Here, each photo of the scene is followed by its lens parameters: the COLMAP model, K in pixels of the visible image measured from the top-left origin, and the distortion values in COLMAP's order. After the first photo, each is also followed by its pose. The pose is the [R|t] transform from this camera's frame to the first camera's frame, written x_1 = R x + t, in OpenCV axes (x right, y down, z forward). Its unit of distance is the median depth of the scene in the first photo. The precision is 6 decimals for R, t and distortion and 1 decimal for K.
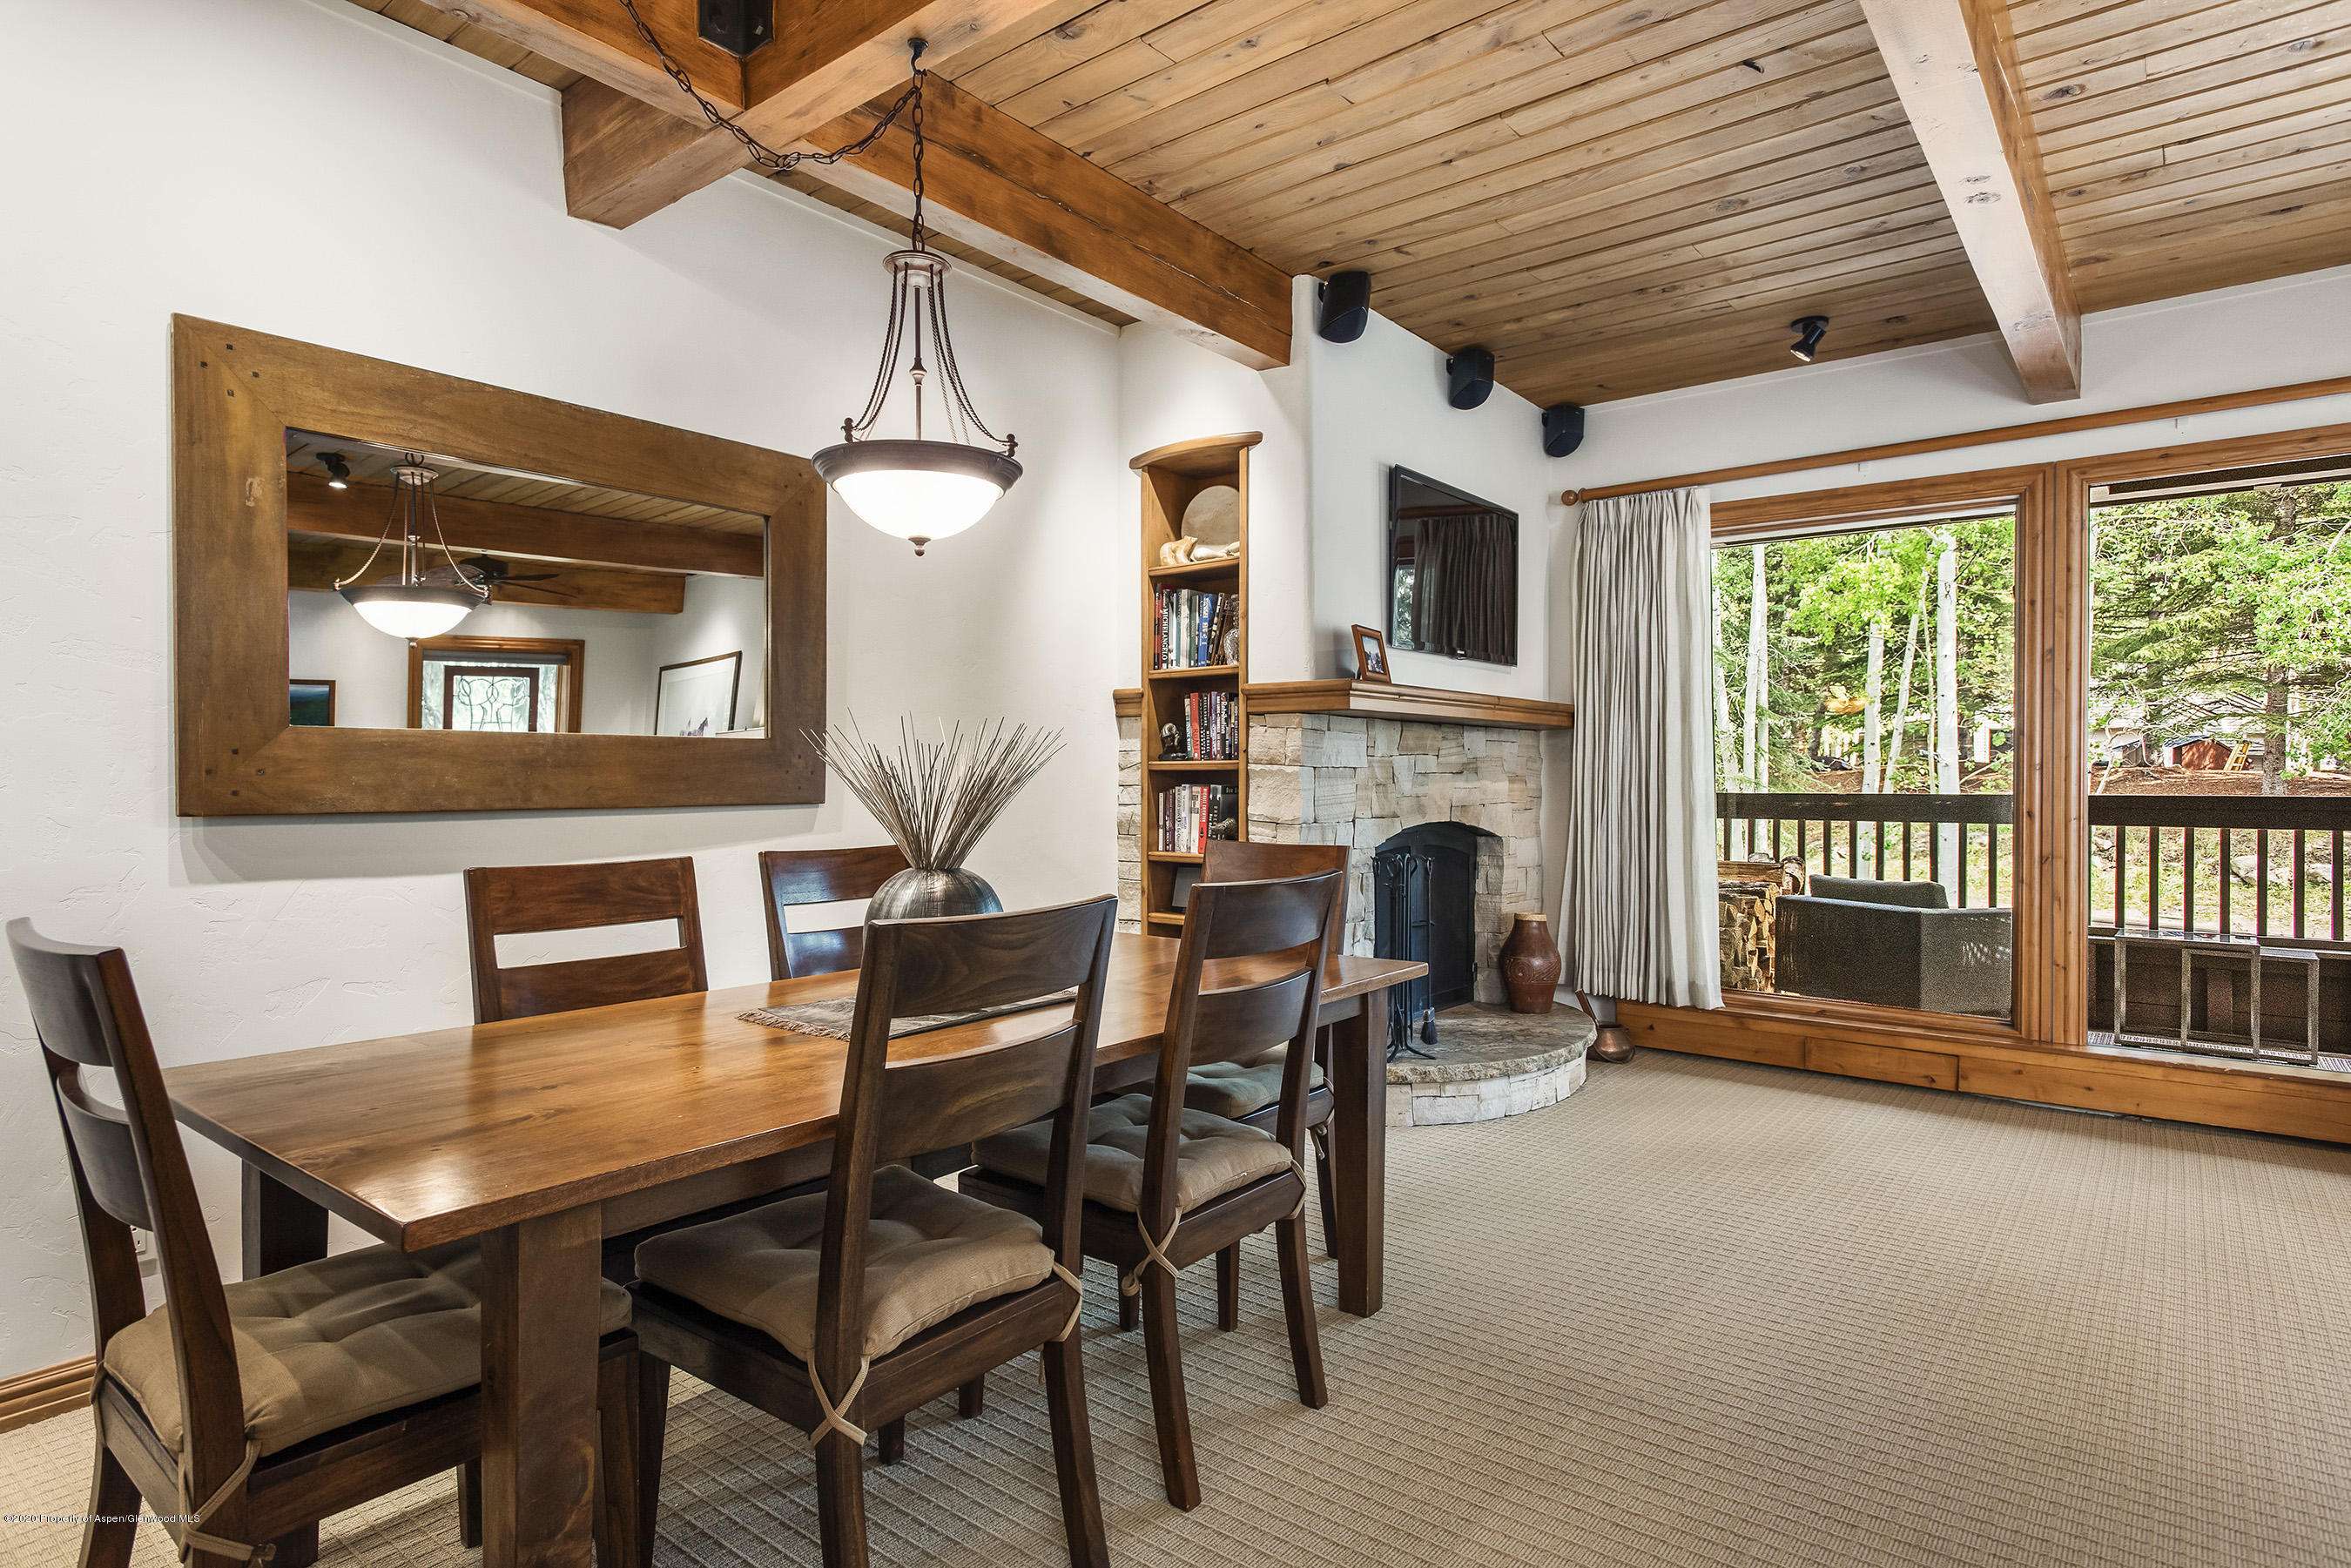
lens RADIAL K [[1258.7, 0, 1172.8], [0, 1258.7, 785.0], [0, 0, 1]] dist [0.017038, 0.001174]
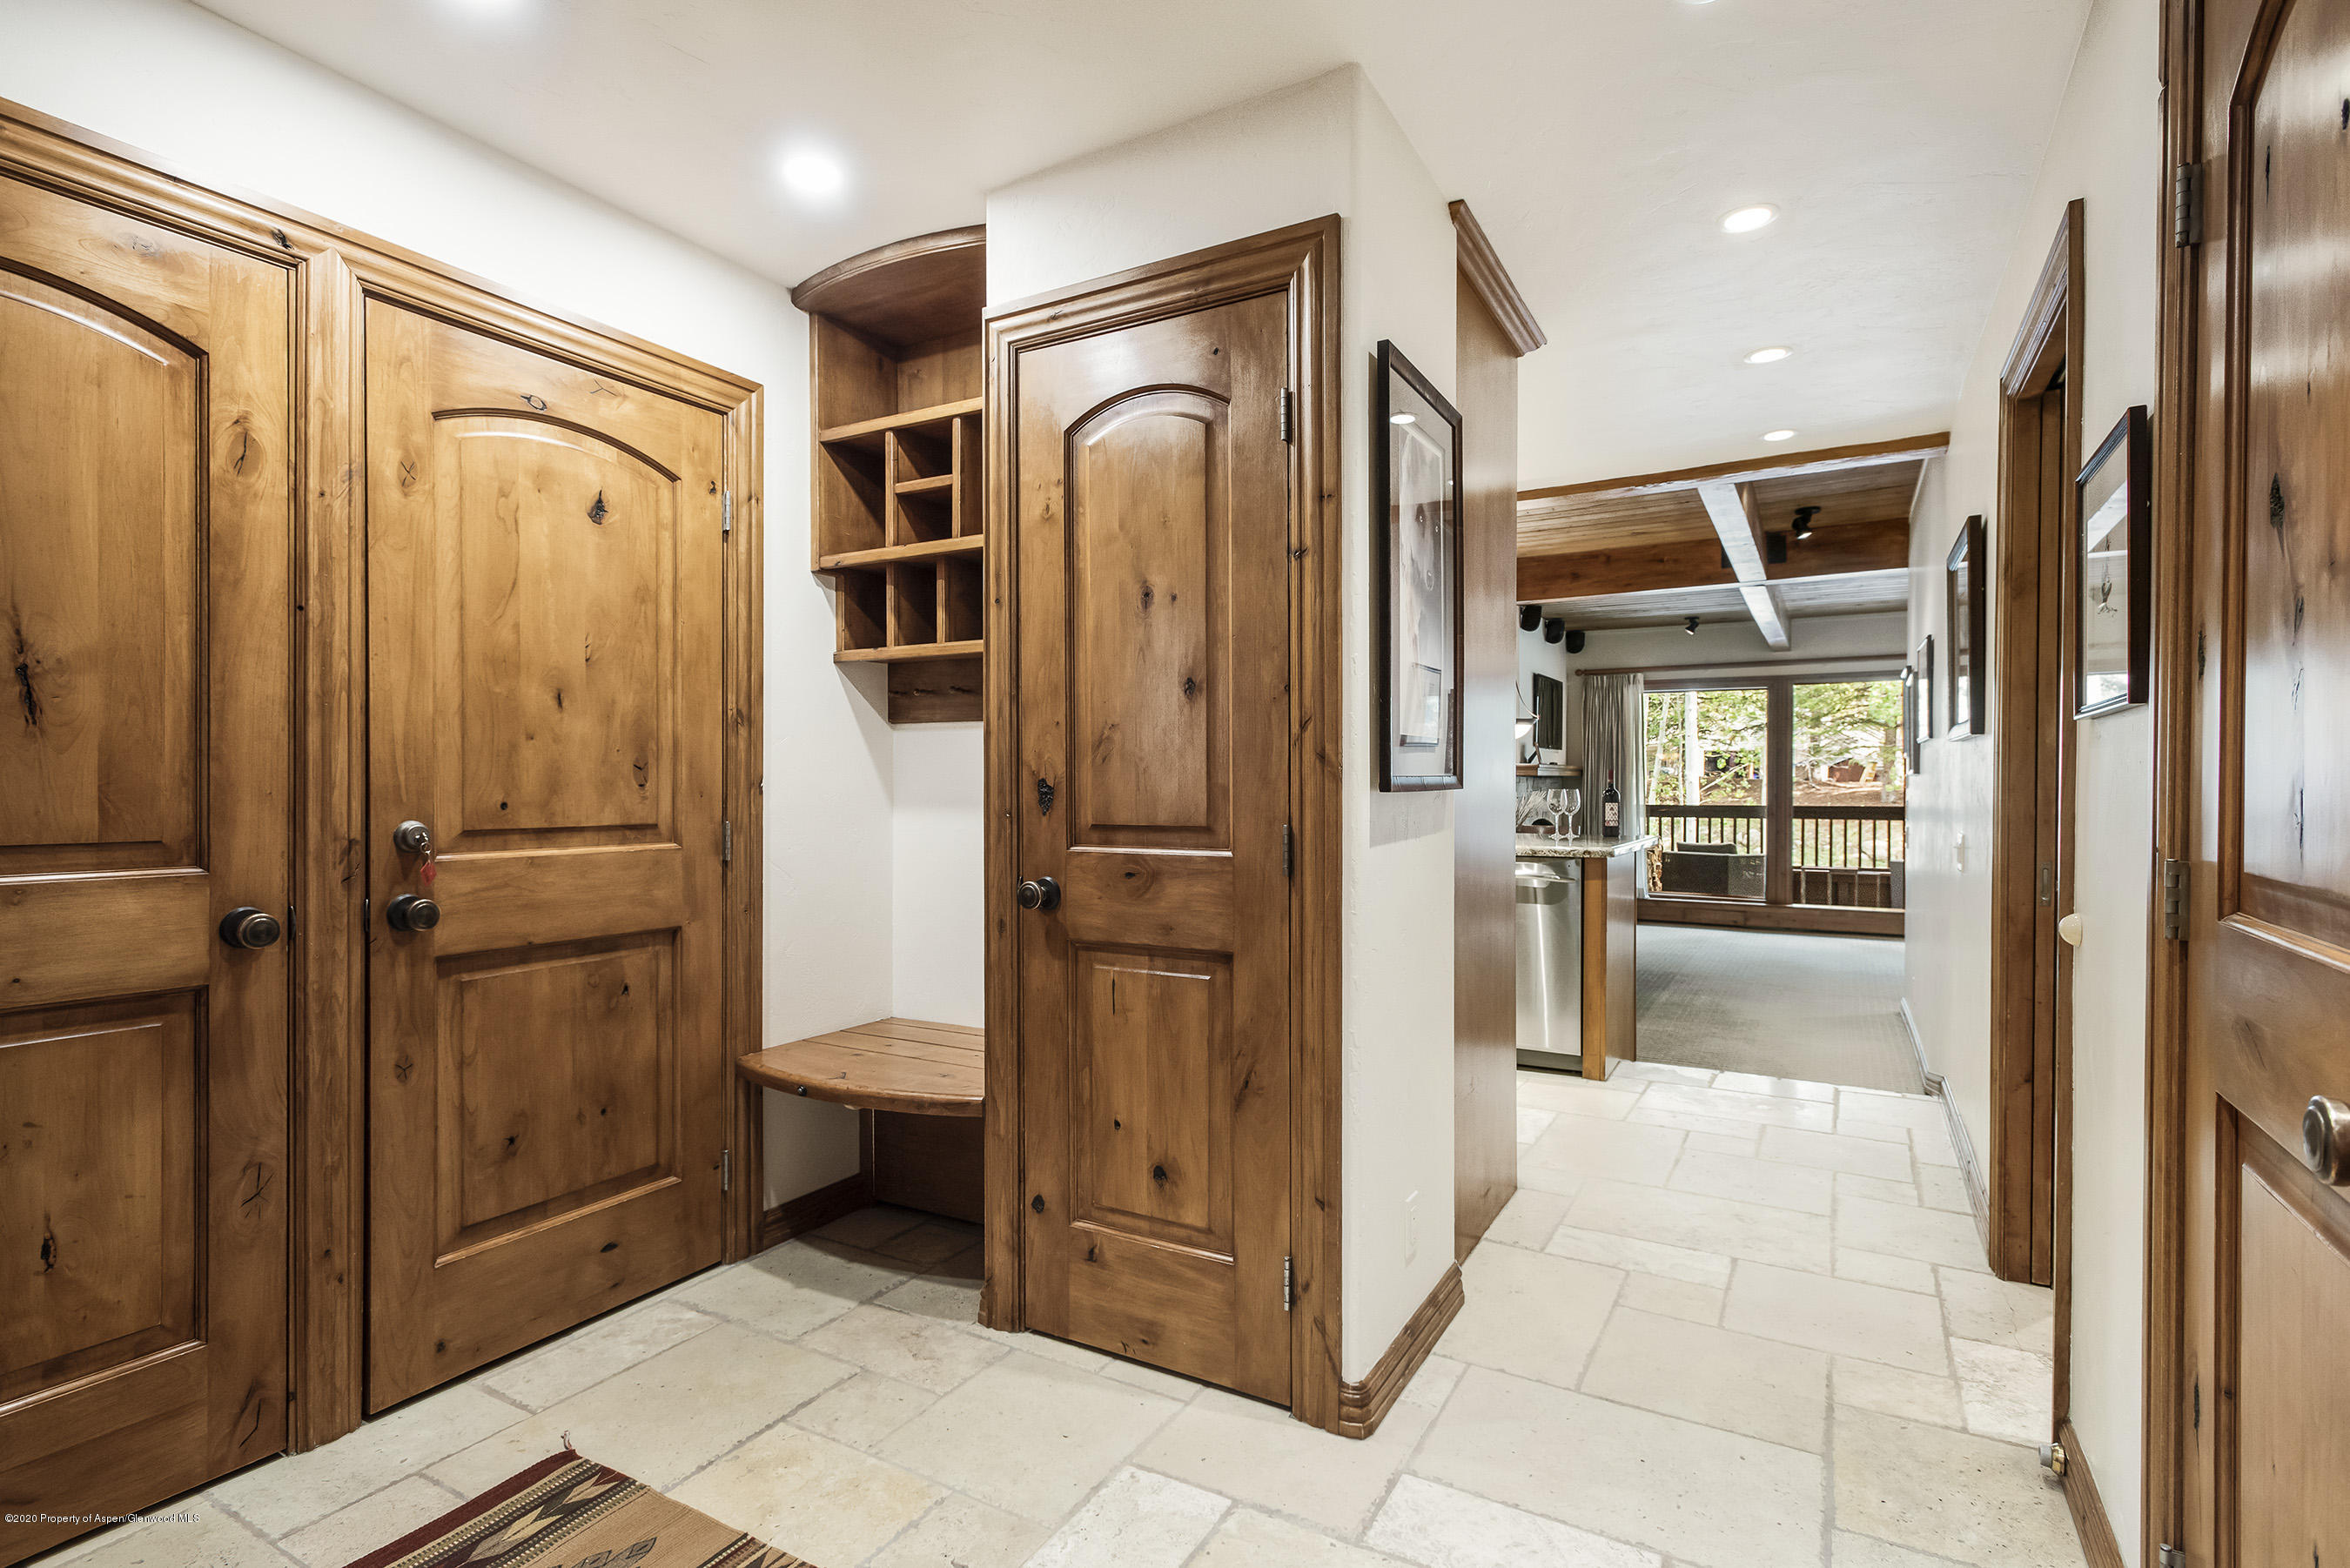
lens RADIAL K [[1119.3, 0, 1168.5], [0, 1119.3, 791.8], [0, 0, 1]] dist [0.011907, -0.003354]
pose [[0.990861, -0.002961, 0.134855, -0.776877], [0.002820, 0.999995, 0.001232, -0.025391], [-0.134858, -0.000841, 0.990865, -0.998917]]
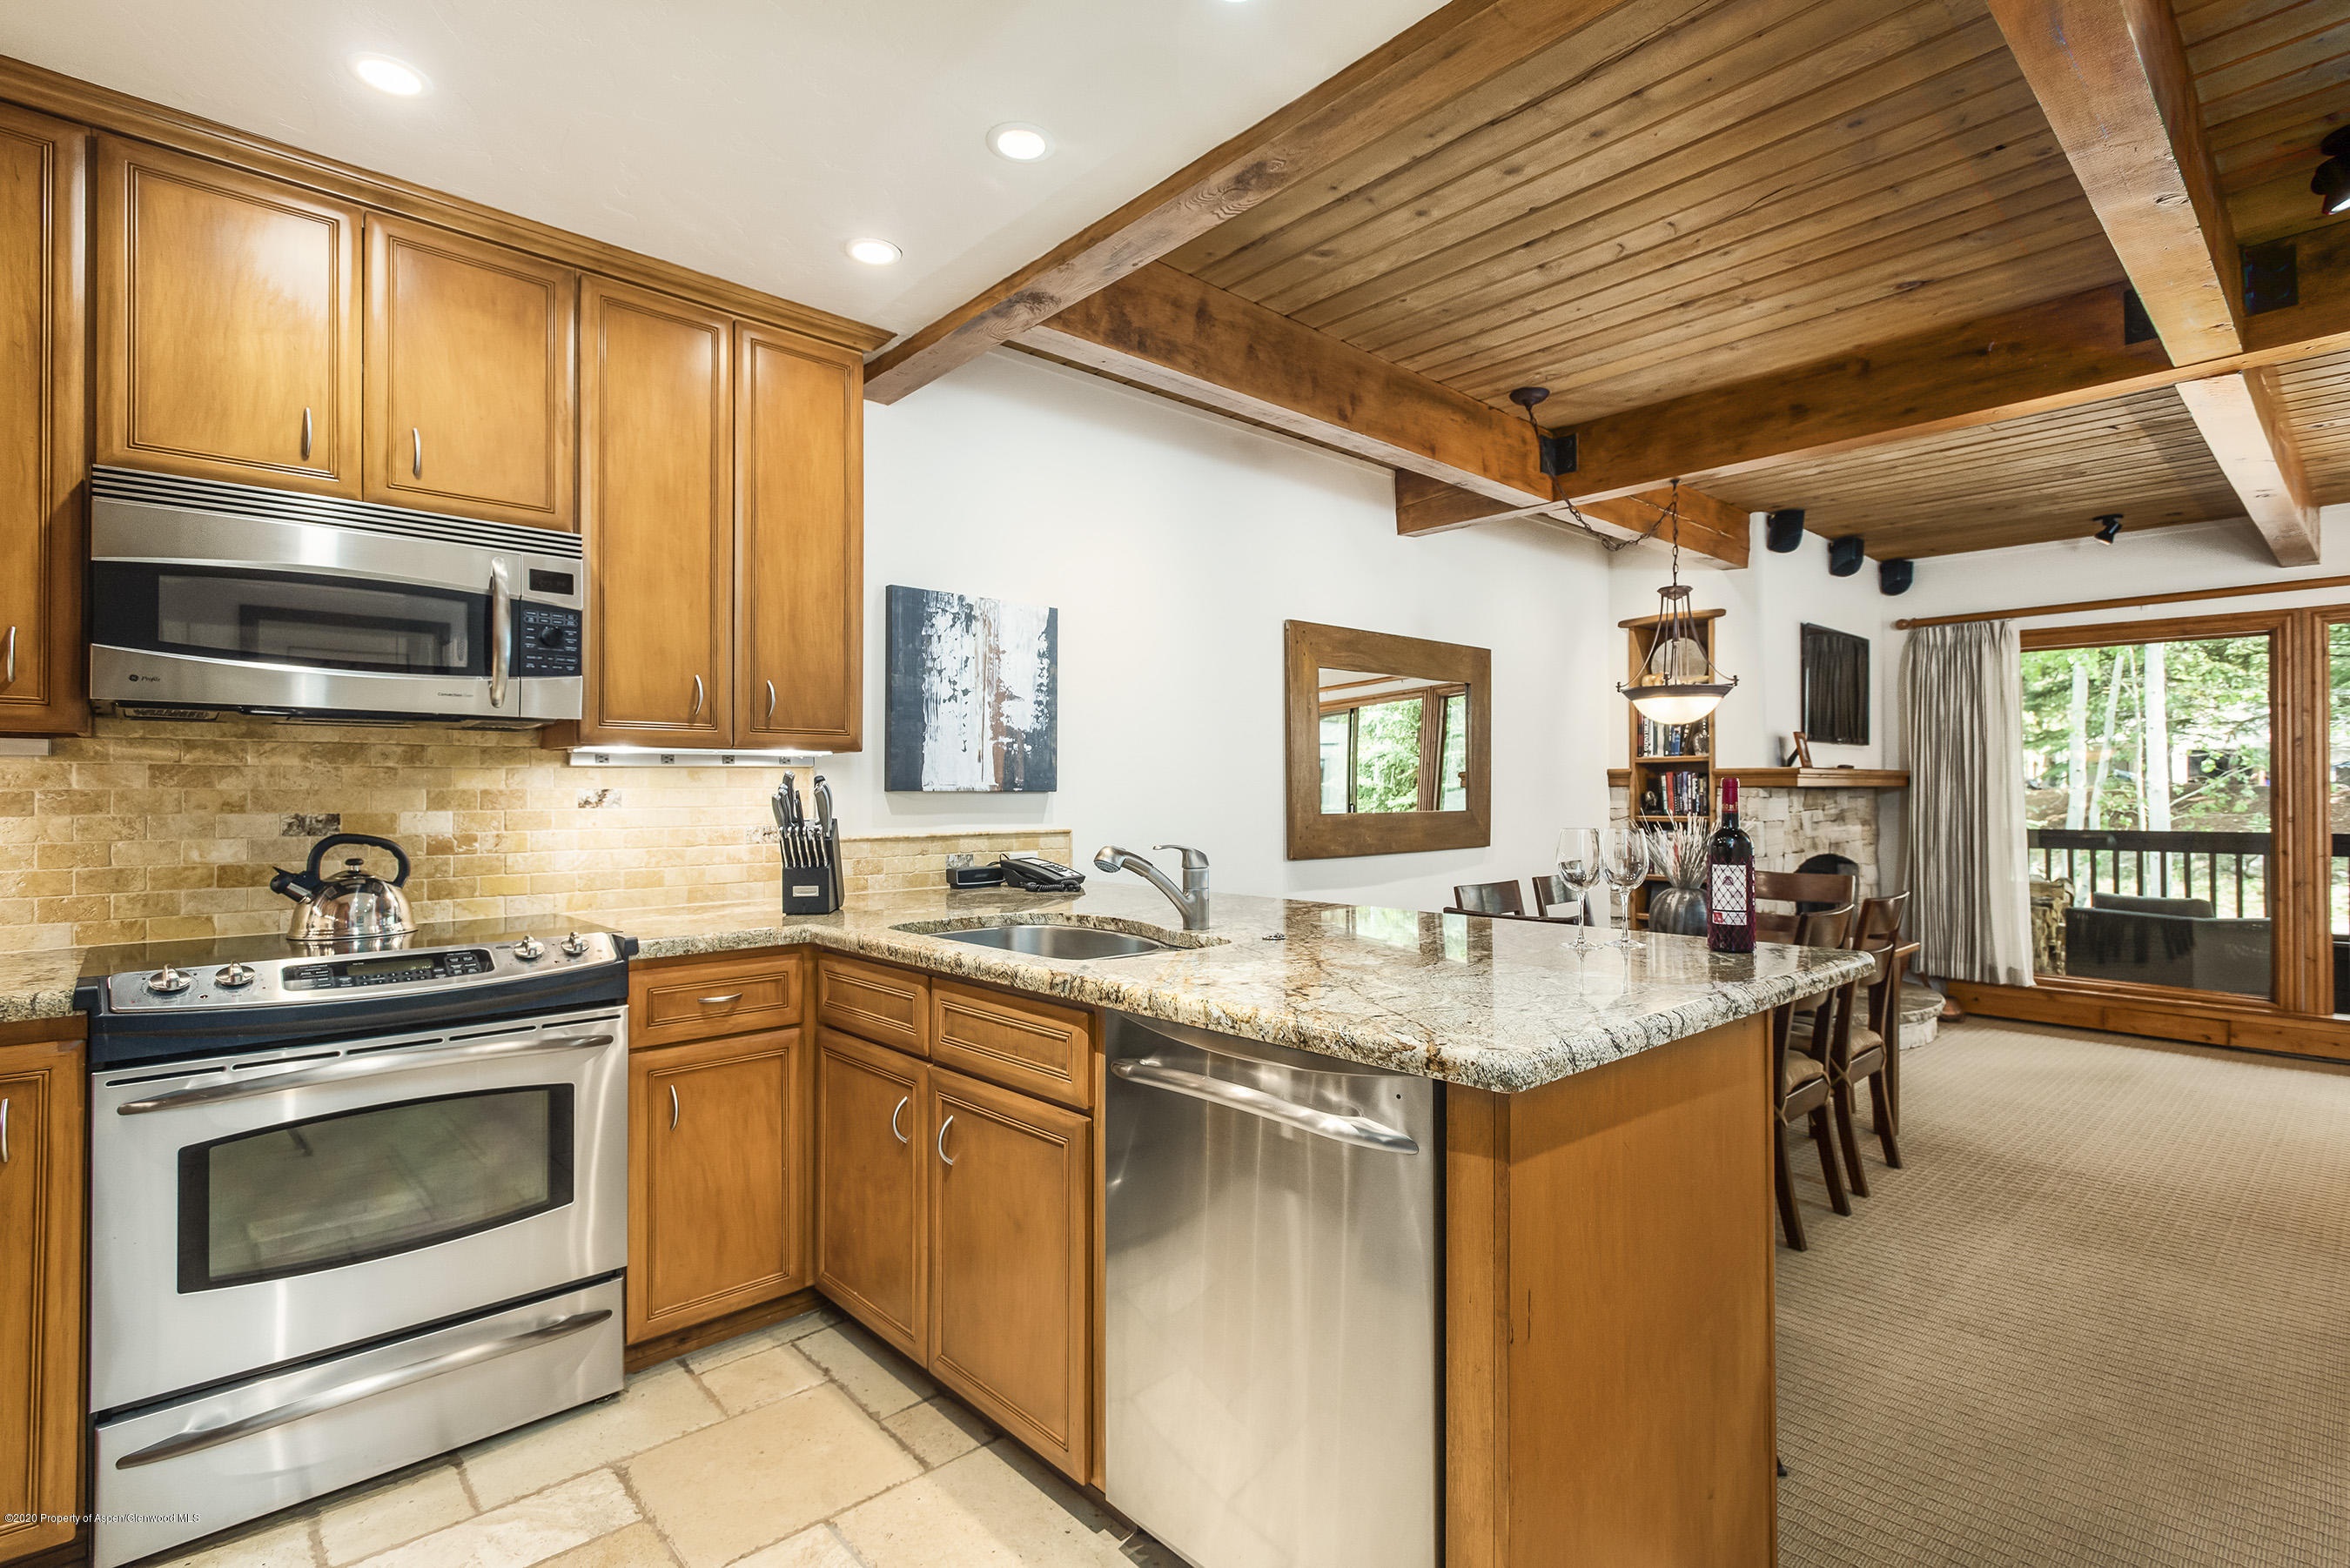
lens RADIAL K [[1119.3, 0, 1166.6], [0, 1119.3, 785.2], [0, 0, 1]] dist [0.011907, -0.003354]
pose [[0.987443, -0.004488, -0.157911, -0.350894], [0.002399, 0.999907, -0.013415, -0.036954], [0.157957, 0.012868, 0.987362, -0.435530]]
